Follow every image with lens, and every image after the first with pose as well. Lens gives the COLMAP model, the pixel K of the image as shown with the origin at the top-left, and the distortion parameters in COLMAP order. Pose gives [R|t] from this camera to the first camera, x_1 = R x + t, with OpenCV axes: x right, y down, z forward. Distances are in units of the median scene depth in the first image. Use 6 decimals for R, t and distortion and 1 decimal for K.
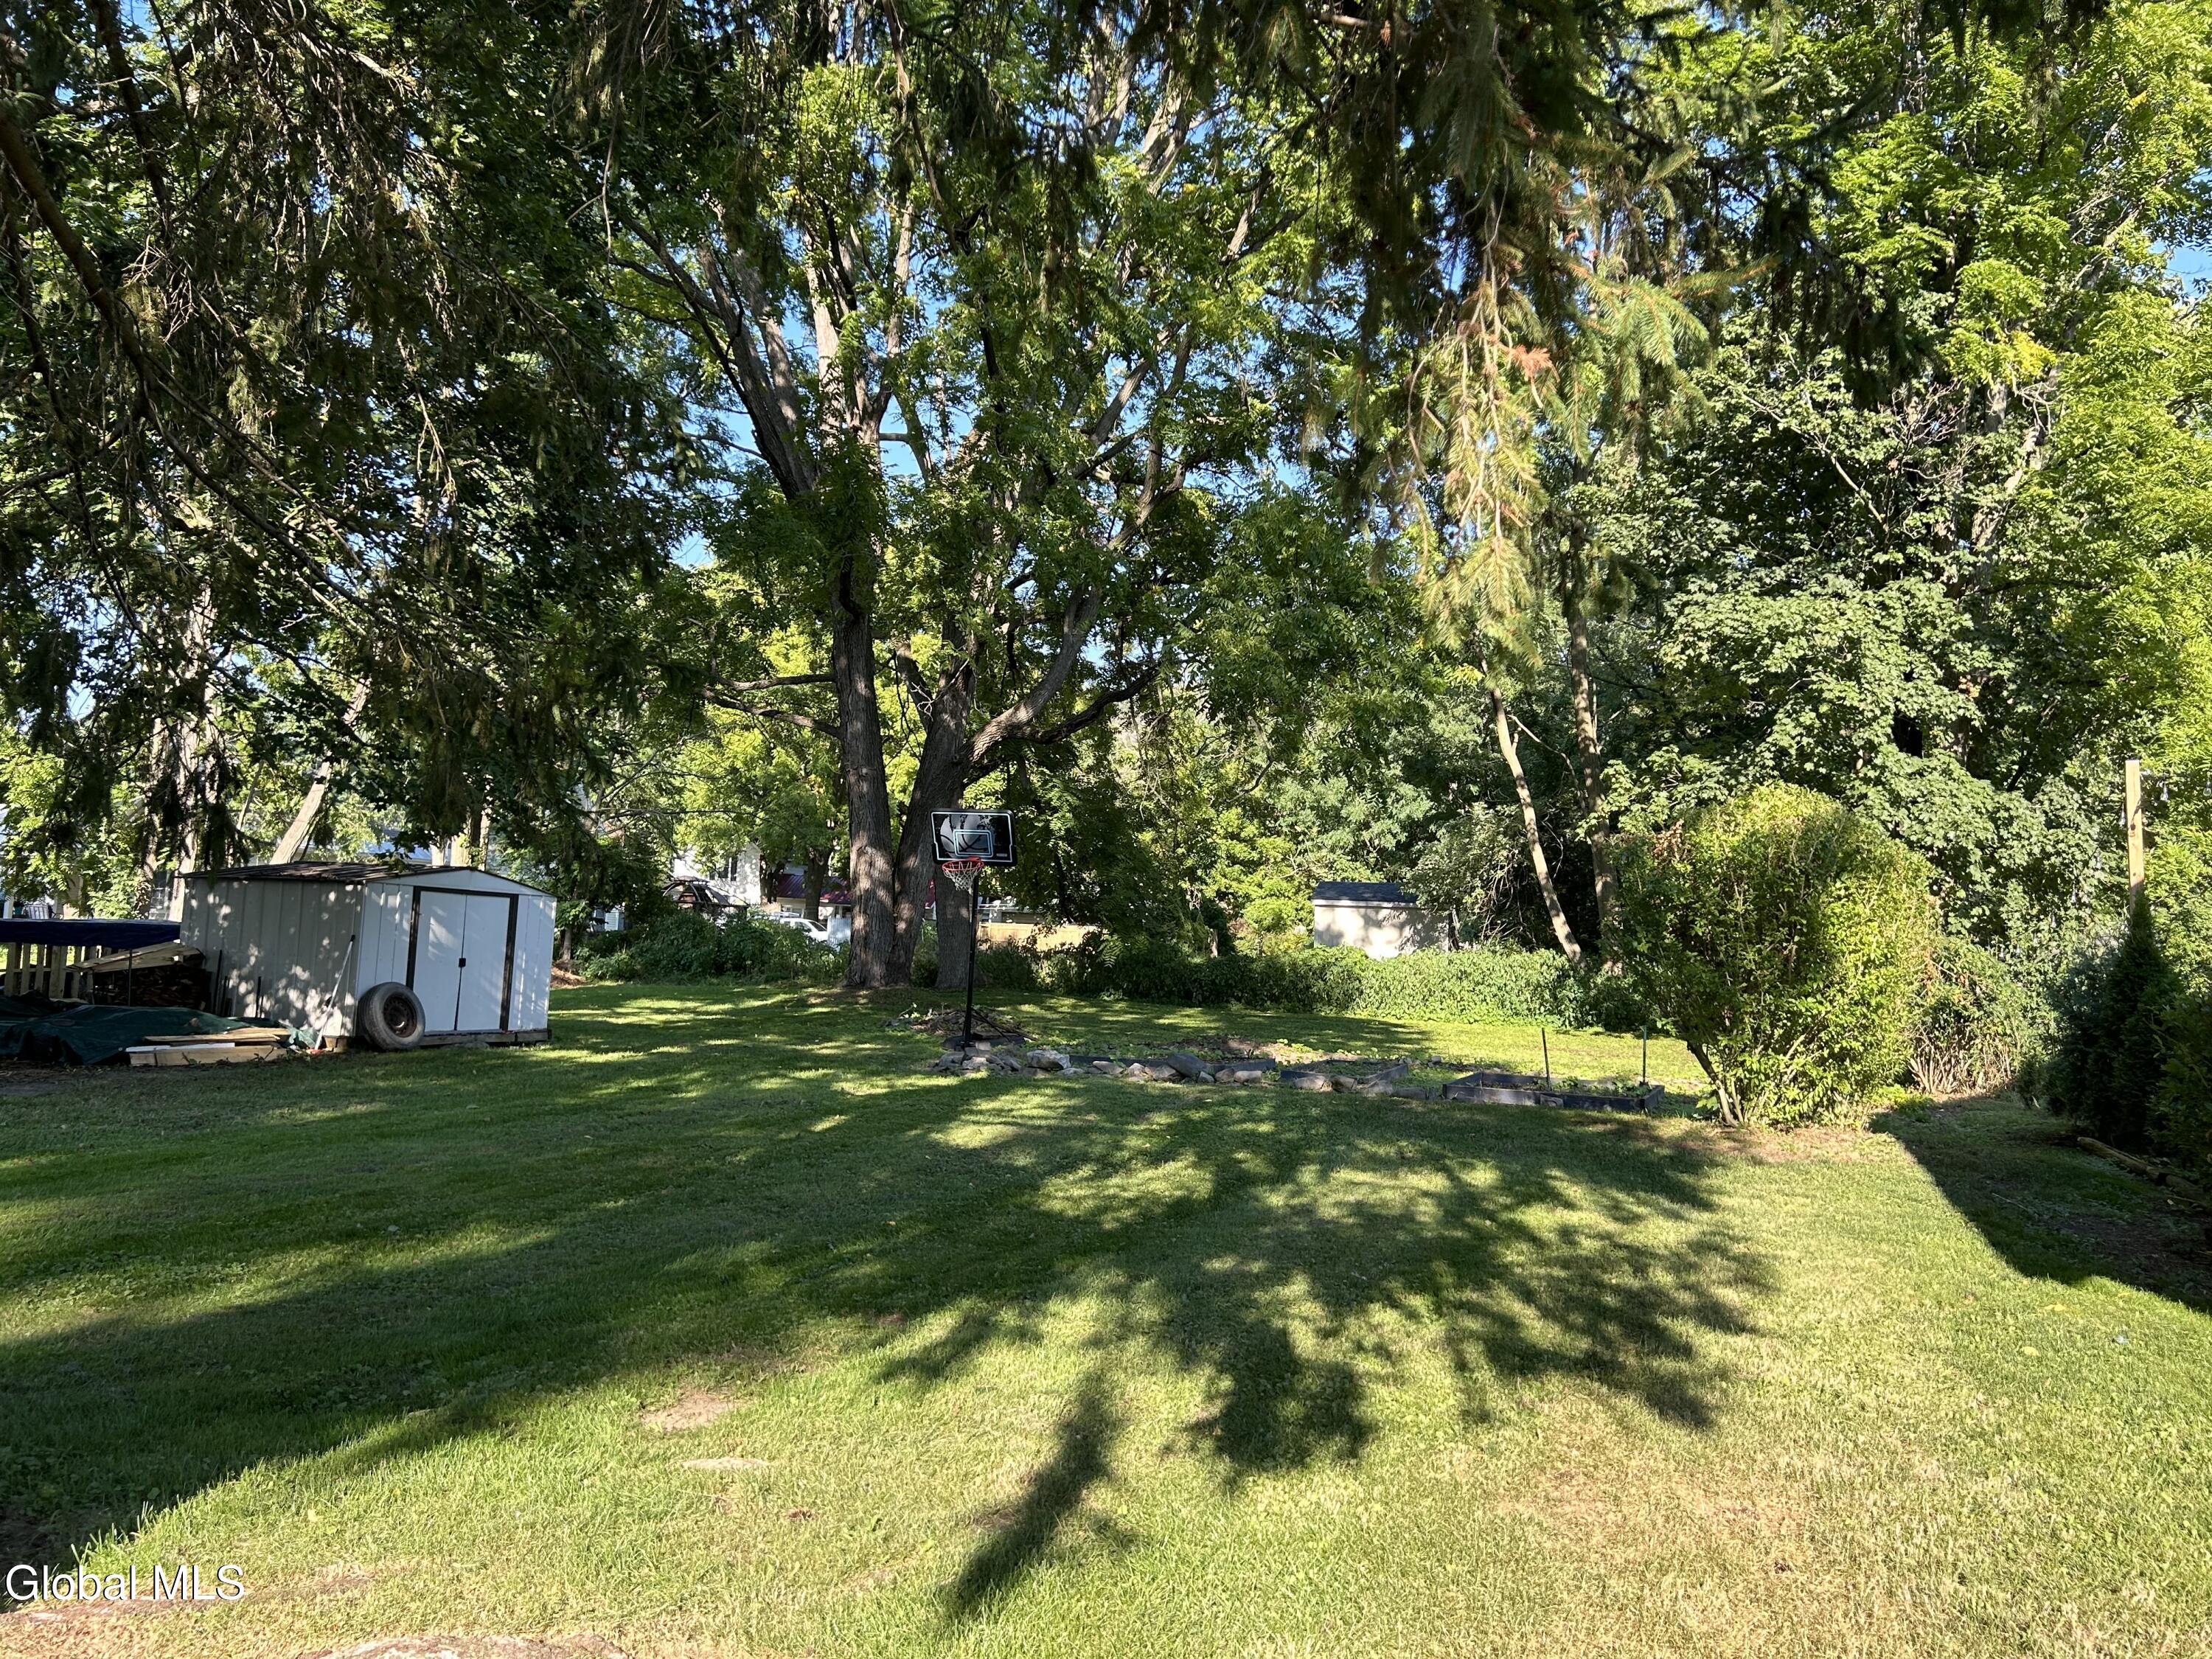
lens RADIAL K [[1653.3, 0, 1104.5], [0, 1653.3, 816.5], [0, 0, 1]] dist [0.026699, -0.024349]
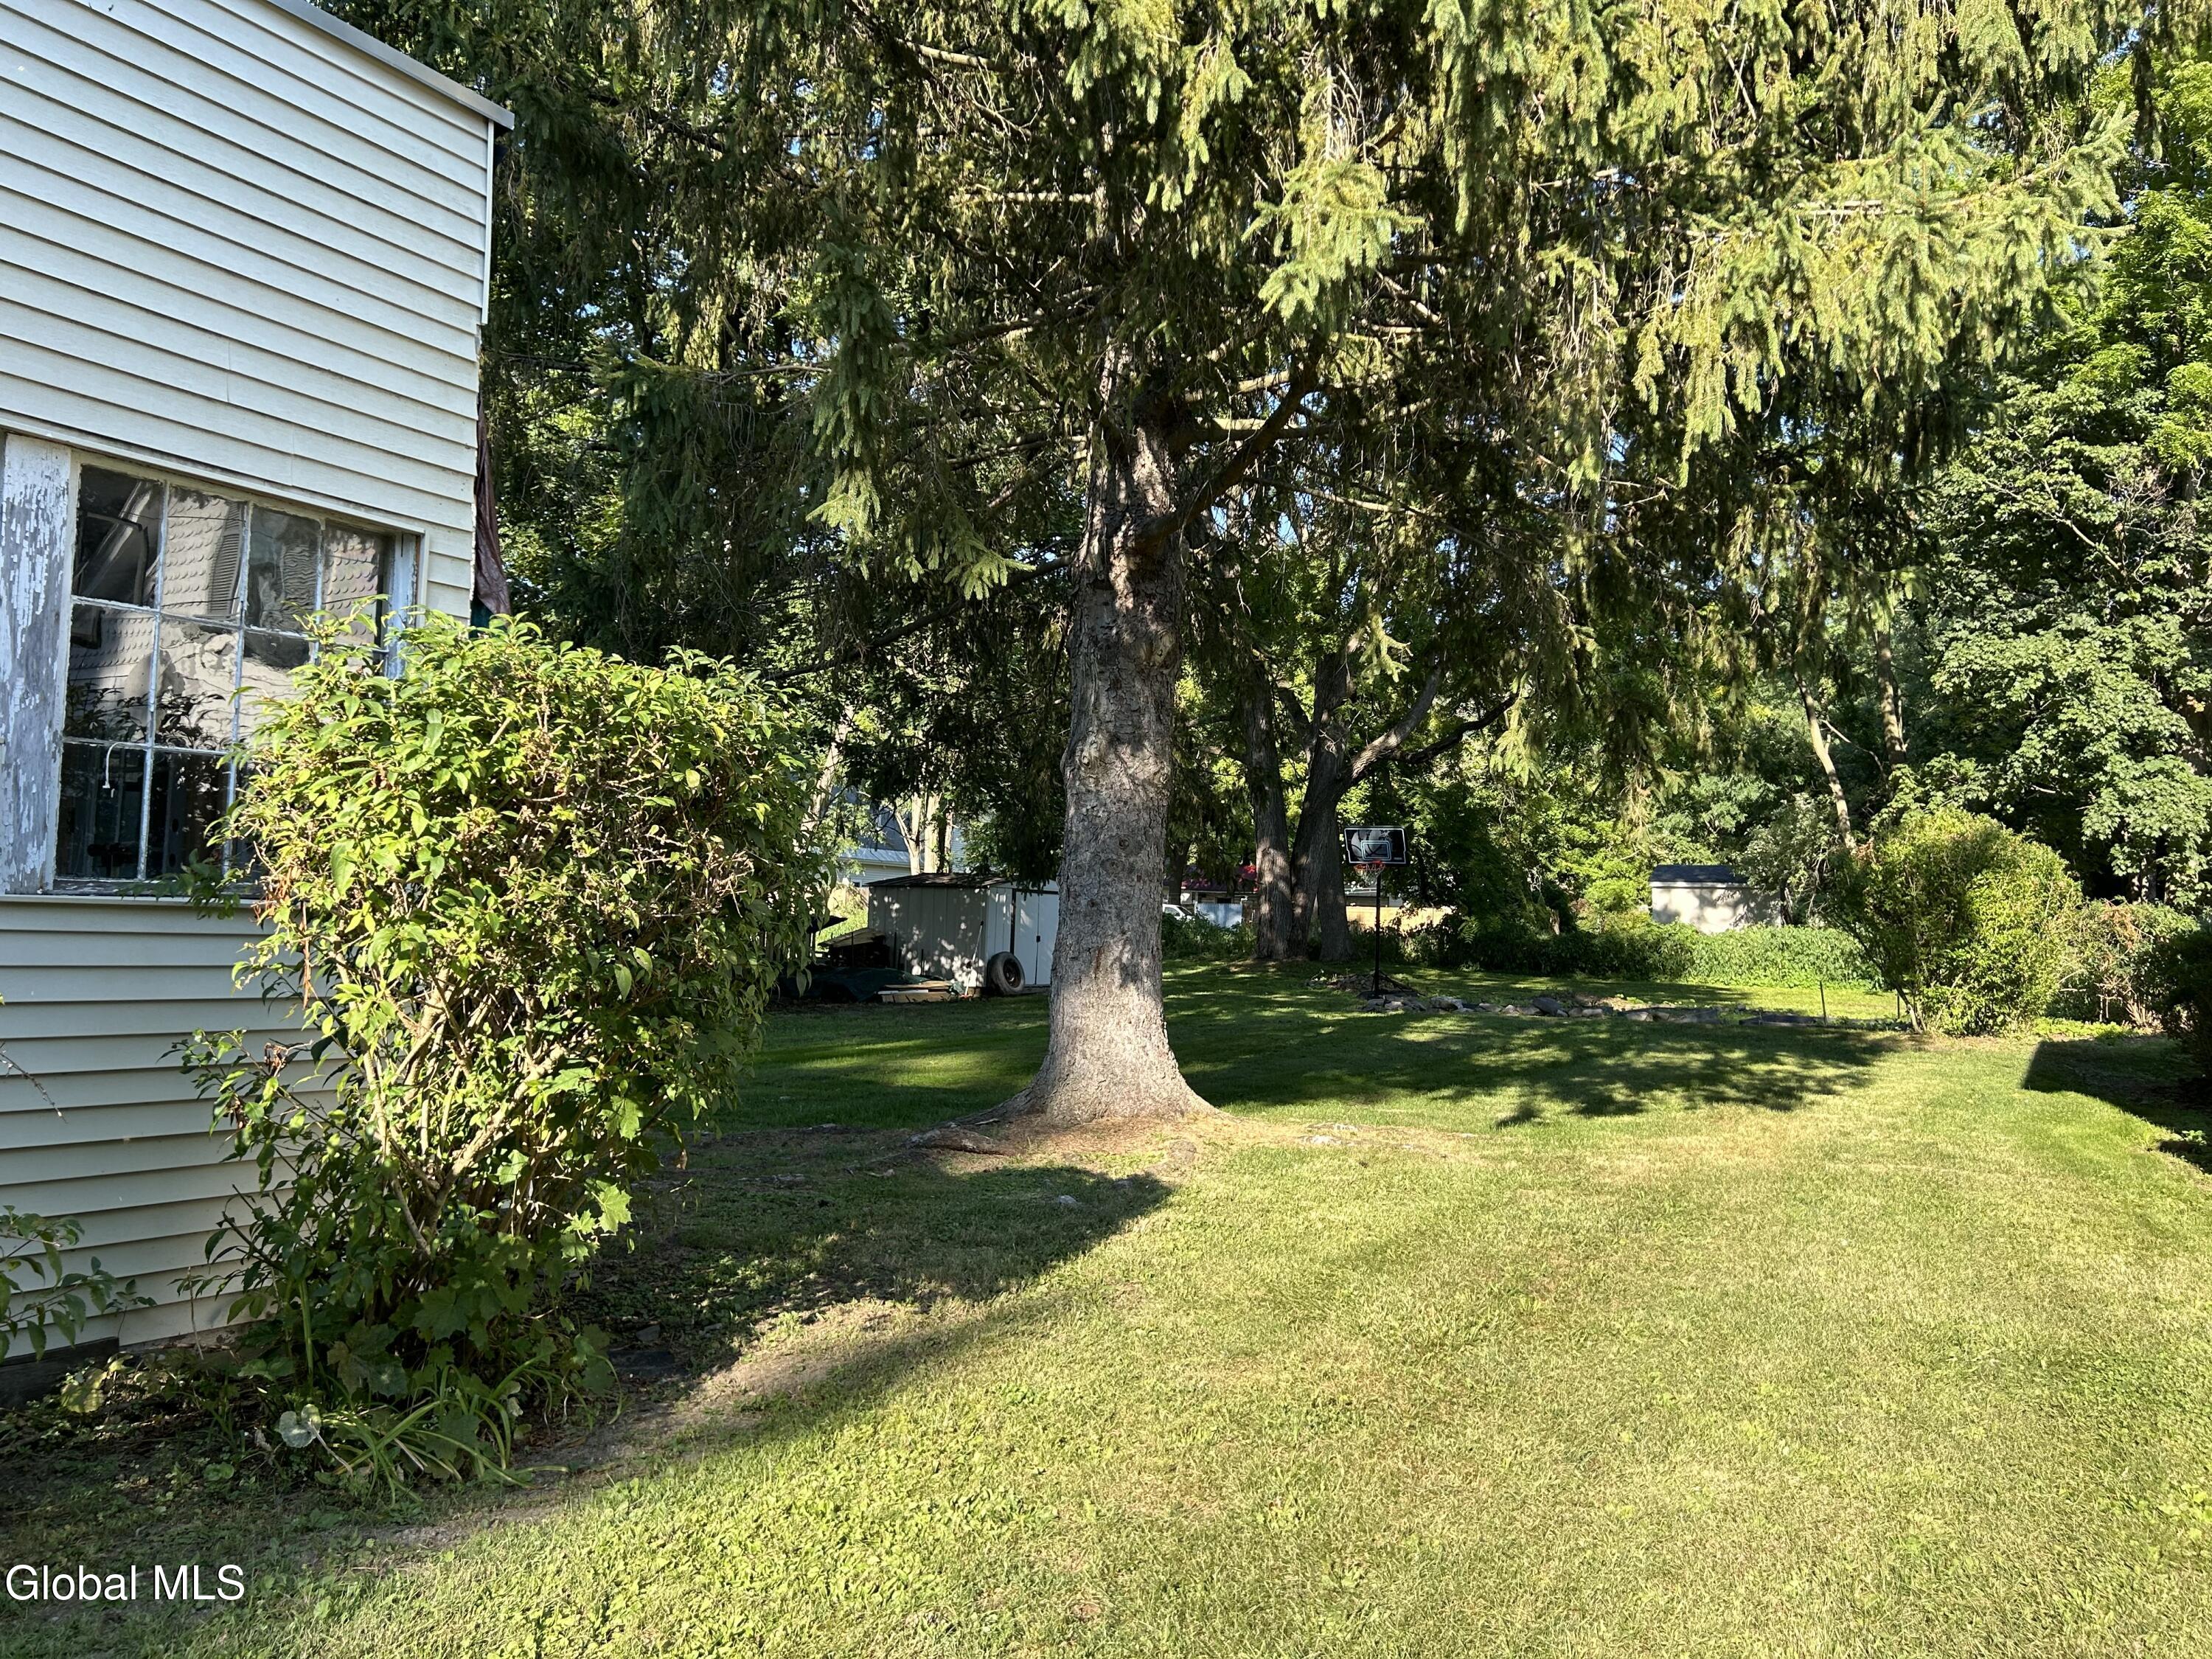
lens RADIAL K [[1653.3, 0, 1069.7], [0, 1653.3, 791.8], [0, 0, 1]] dist [0.026699, -0.024349]
pose [[0.976336, -0.029769, -0.214201, -0.025987], [0.028633, 0.999555, -0.008402, -0.023032], [0.214355, 0.002070, 0.976754, -0.329076]]
